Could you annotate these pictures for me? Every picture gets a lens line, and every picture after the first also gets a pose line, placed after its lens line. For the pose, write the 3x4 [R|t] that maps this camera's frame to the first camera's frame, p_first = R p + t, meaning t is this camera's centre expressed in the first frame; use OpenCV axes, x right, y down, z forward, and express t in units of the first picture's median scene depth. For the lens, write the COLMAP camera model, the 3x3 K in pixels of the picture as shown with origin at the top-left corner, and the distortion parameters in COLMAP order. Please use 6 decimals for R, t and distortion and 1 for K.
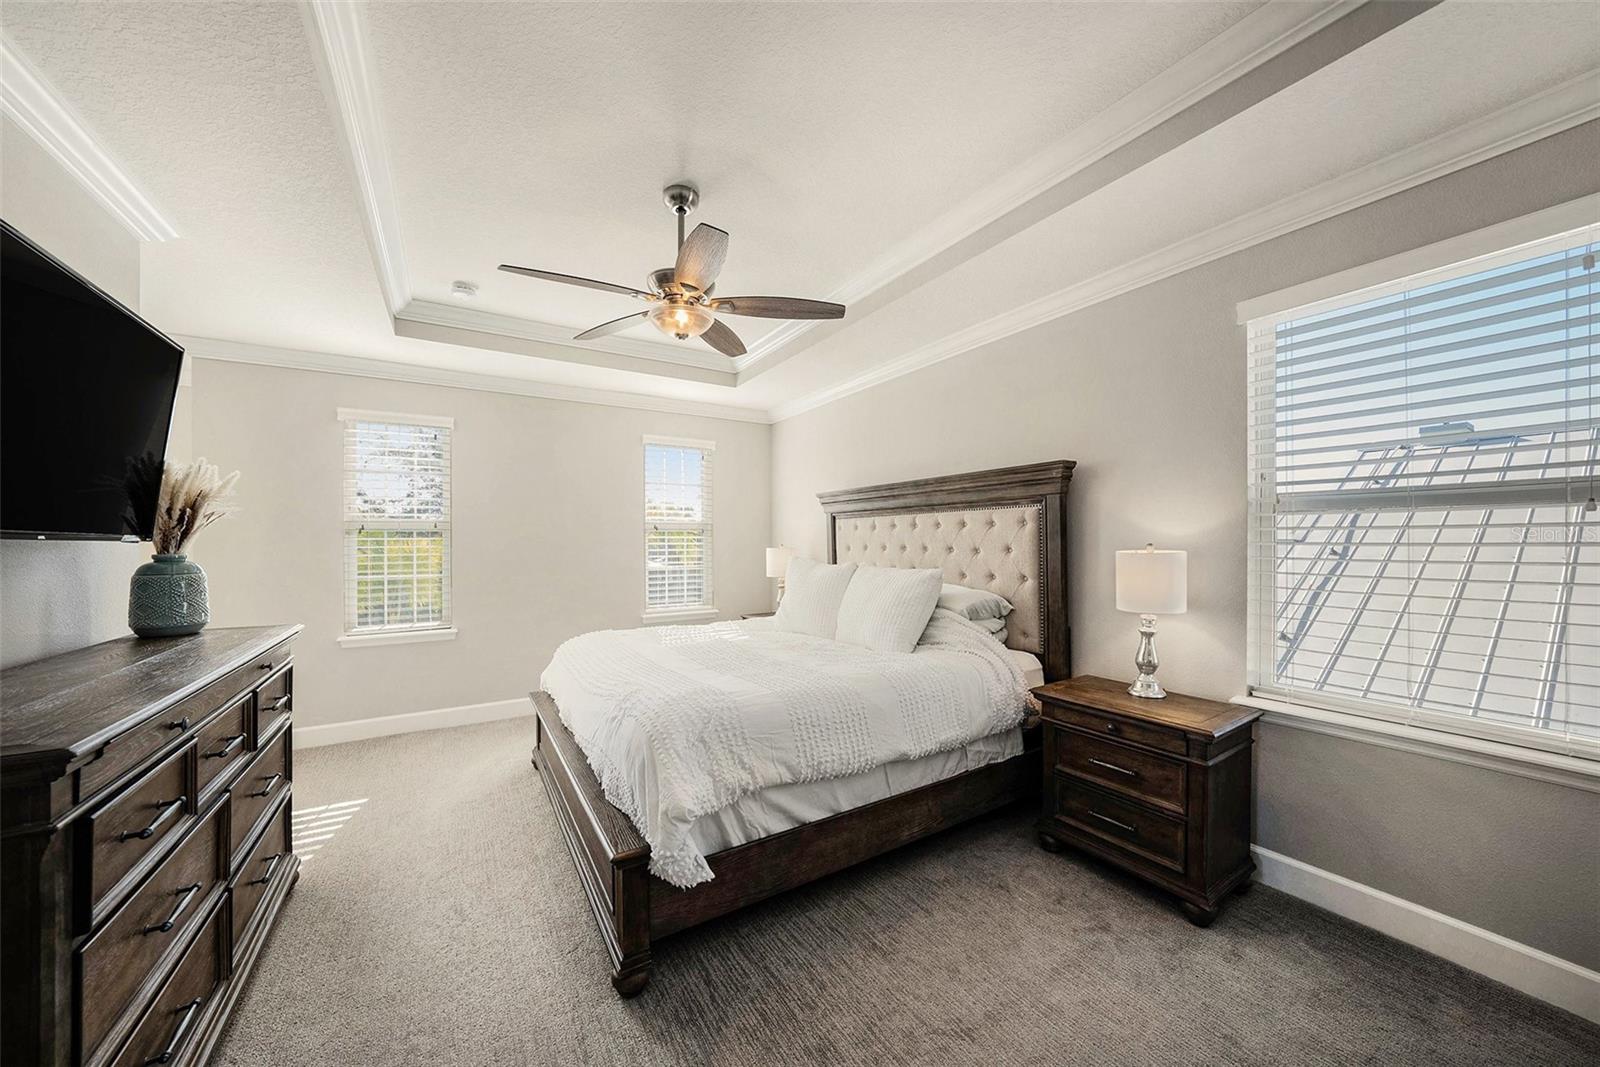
lens RADIAL K [[569.4, 0, 799.4], [0, 569.4, 543.1], [0, 0, 1]] dist [-0.000463, -0.000034]
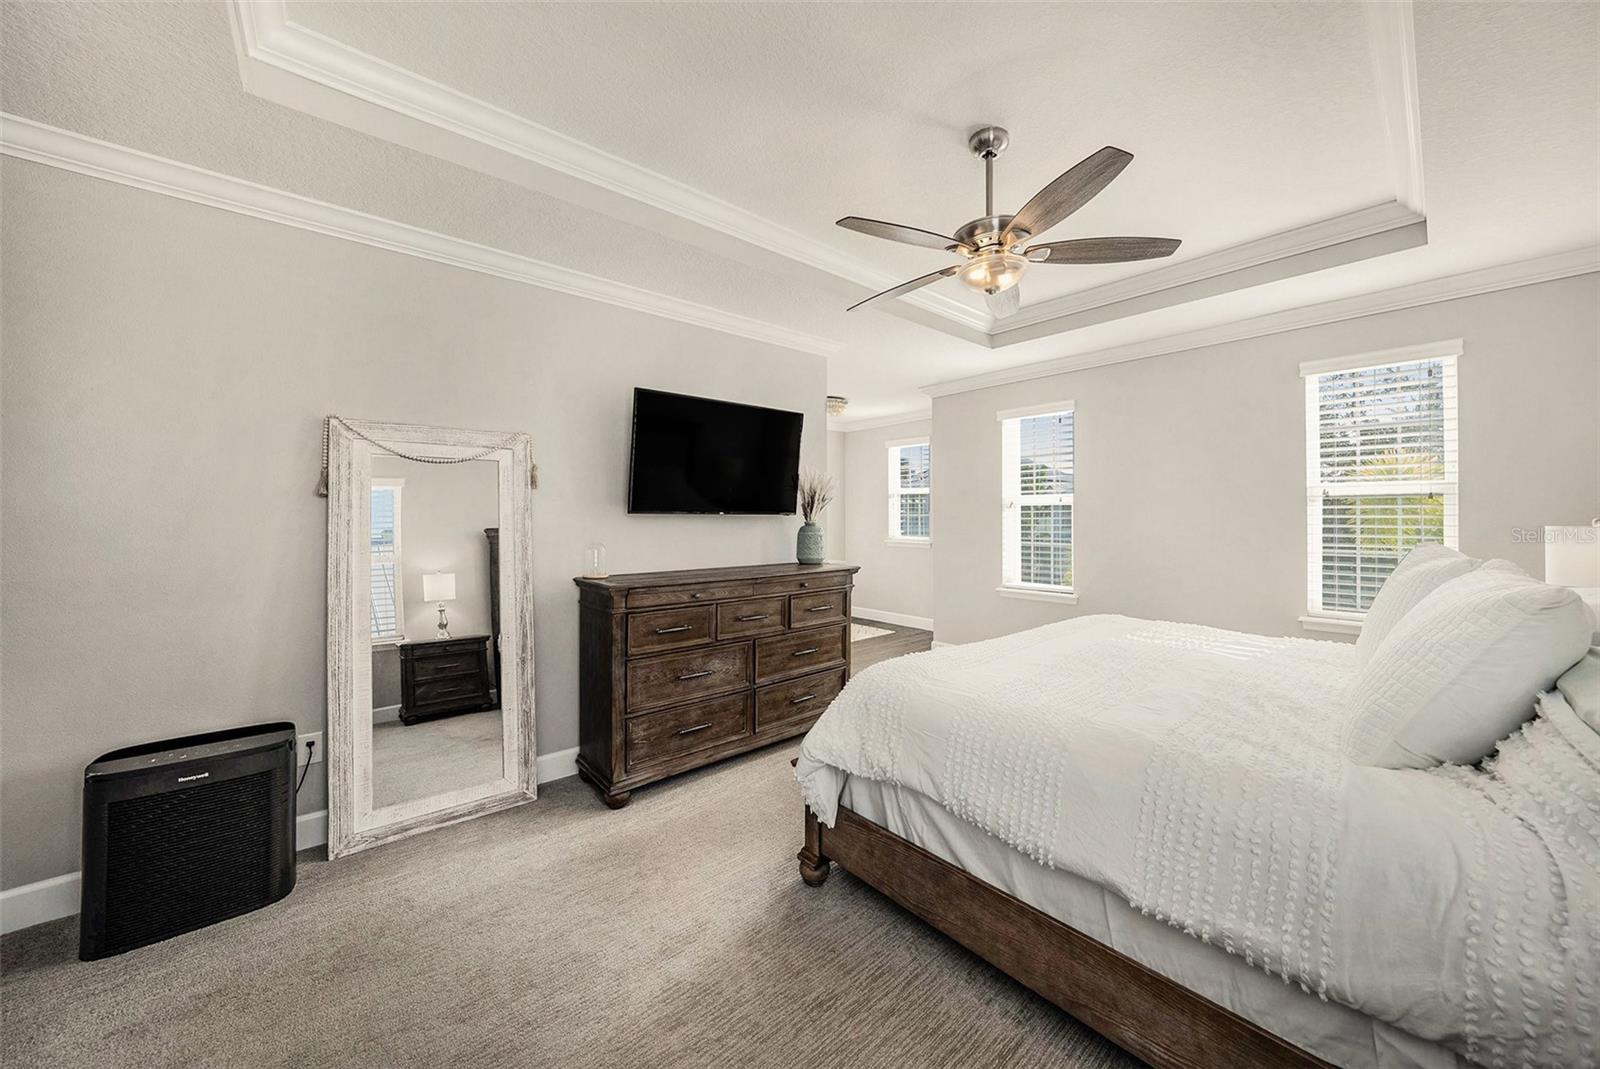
lens RADIAL K [[565.1, 0, 798.8], [0, 565.1, 512.9], [0, 0, 1]] dist [-0.000141, 0.000003]
pose [[0.170687, -0.001060, -0.985325, 0.691820], [-0.002387, 0.999996, -0.001489, -0.003546], [0.985322, 0.002606, 0.170684, 0.587690]]
